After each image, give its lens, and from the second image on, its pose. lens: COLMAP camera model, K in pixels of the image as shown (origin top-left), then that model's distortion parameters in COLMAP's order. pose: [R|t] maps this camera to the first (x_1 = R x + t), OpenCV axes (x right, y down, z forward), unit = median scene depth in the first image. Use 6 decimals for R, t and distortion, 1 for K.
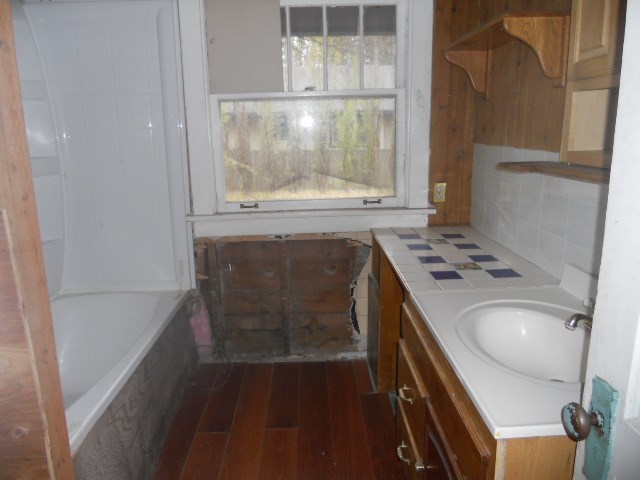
lens RADIAL K [[488.0, 0, 320.0], [0, 488.0, 240.0], [0, 0, 1]] dist [-0.045976, 0.002962]
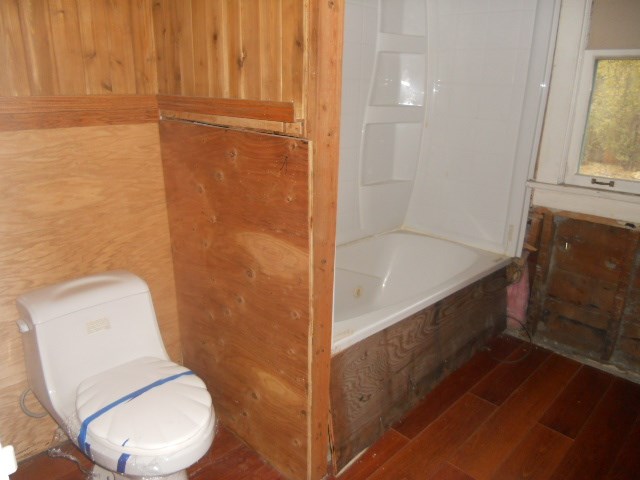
lens RADIAL K [[488.0, 0, 320.0], [0, 488.0, 240.0], [0, 0, 1]] dist [-0.045976, 0.002962]
pose [[0.680199, 0.250856, -0.688767, 0.126351], [-0.195745, 0.967659, 0.159121, -0.008305], [0.706408, 0.026589, 0.707305, 0.048251]]
